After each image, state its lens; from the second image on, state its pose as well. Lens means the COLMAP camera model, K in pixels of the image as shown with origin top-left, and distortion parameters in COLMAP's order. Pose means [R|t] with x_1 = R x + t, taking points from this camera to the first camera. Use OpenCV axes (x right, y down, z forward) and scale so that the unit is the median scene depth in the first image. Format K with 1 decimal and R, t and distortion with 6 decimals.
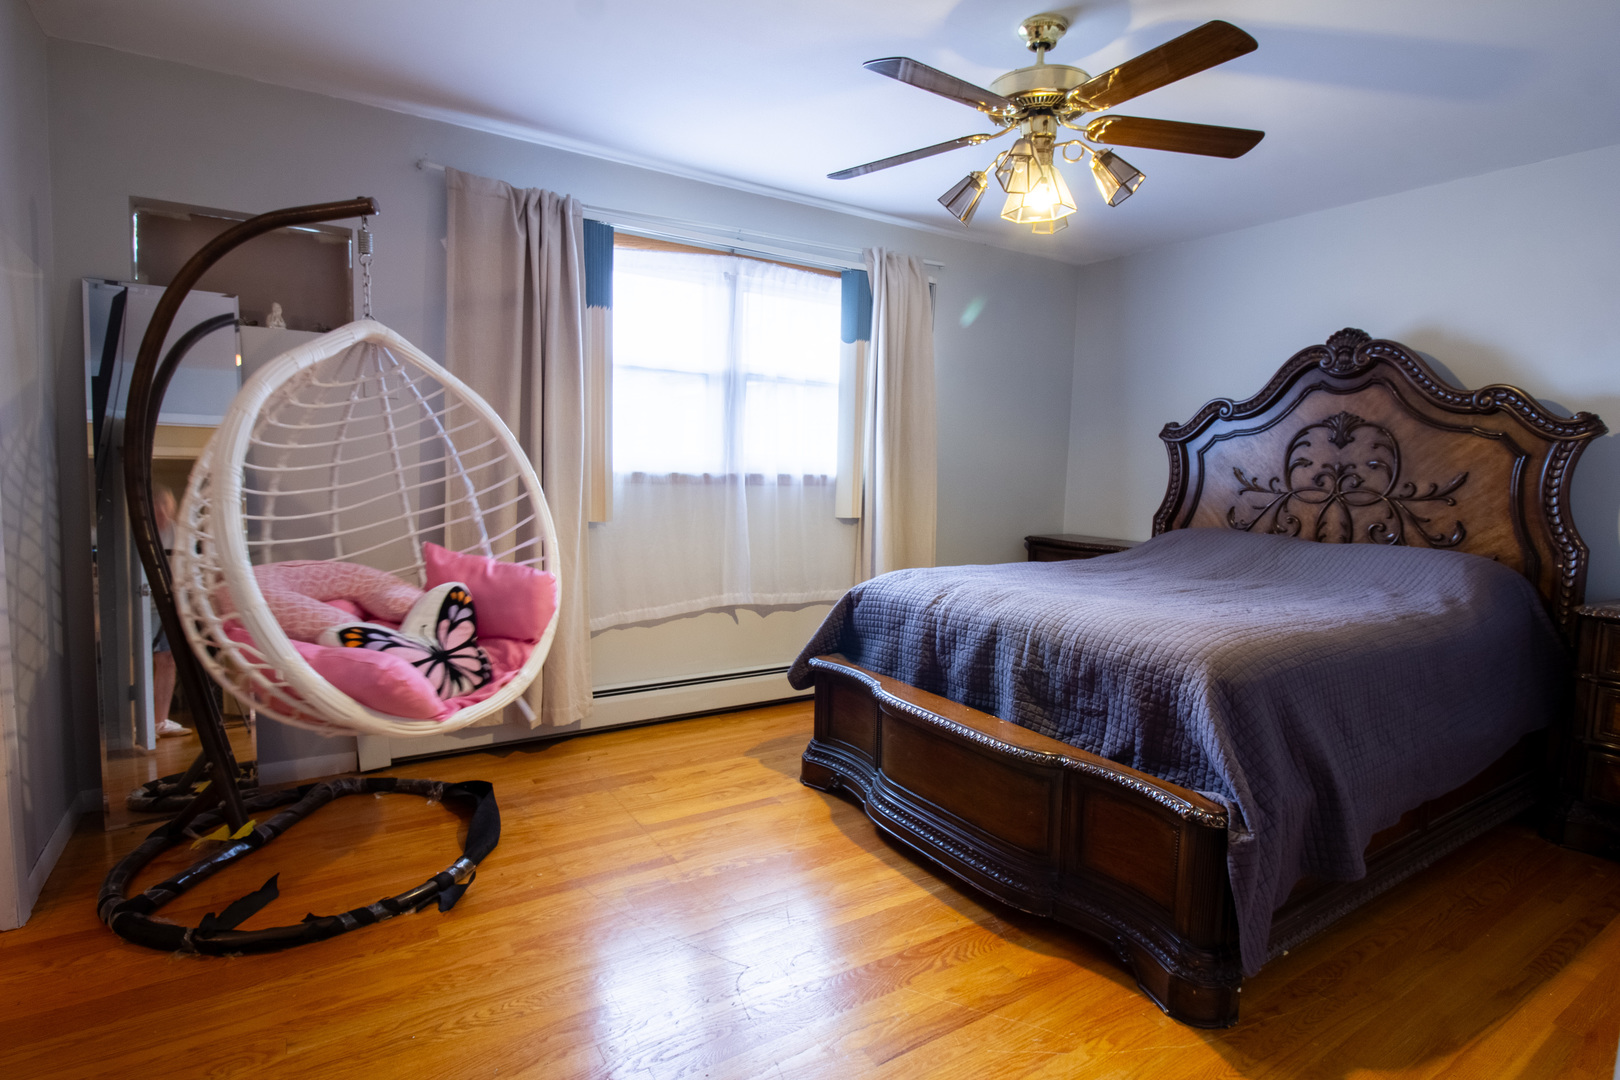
lens RADIAL K [[844.8, 0, 818.7], [0, 844.8, 534.4], [0, 0, 1]] dist [0.002444, -0.000057]
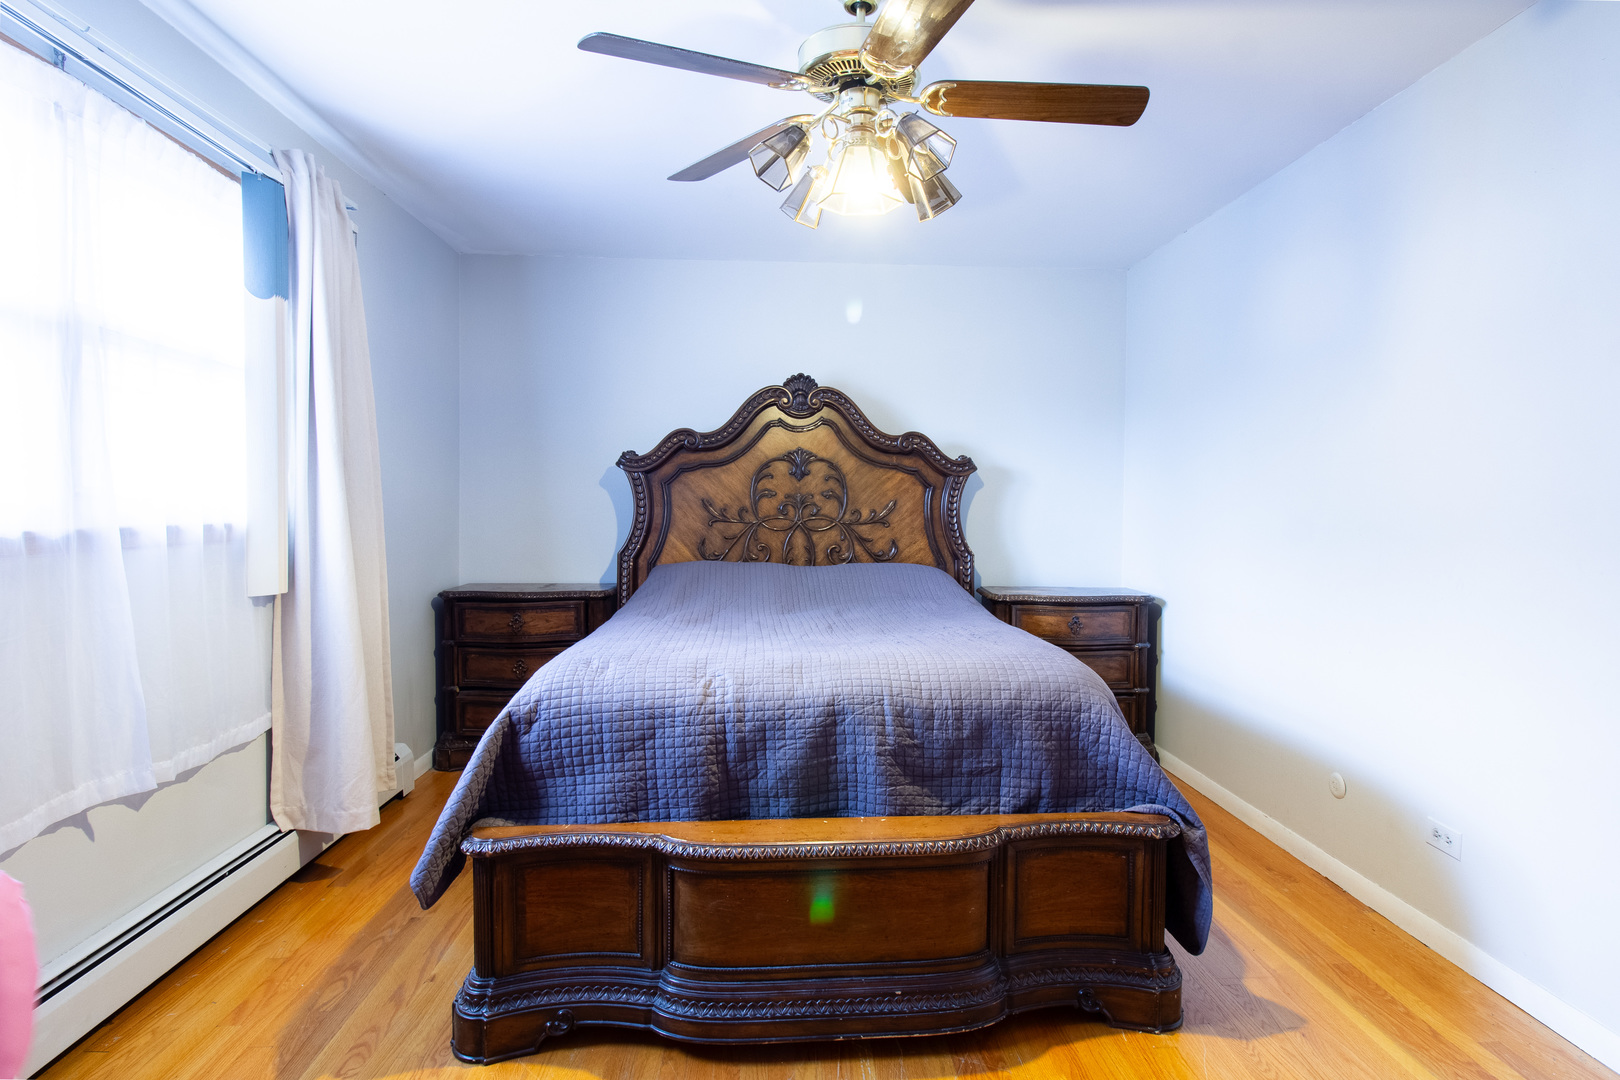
lens RADIAL K [[844.8, 0, 819.0], [0, 844.8, 536.4], [0, 0, 1]] dist [0.002444, -0.000057]
pose [[0.470370, -0.056506, 0.880658, -0.395070], [0.081057, 0.996496, 0.020645, -0.054587], [-0.878739, 0.061673, 0.473302, 0.504643]]
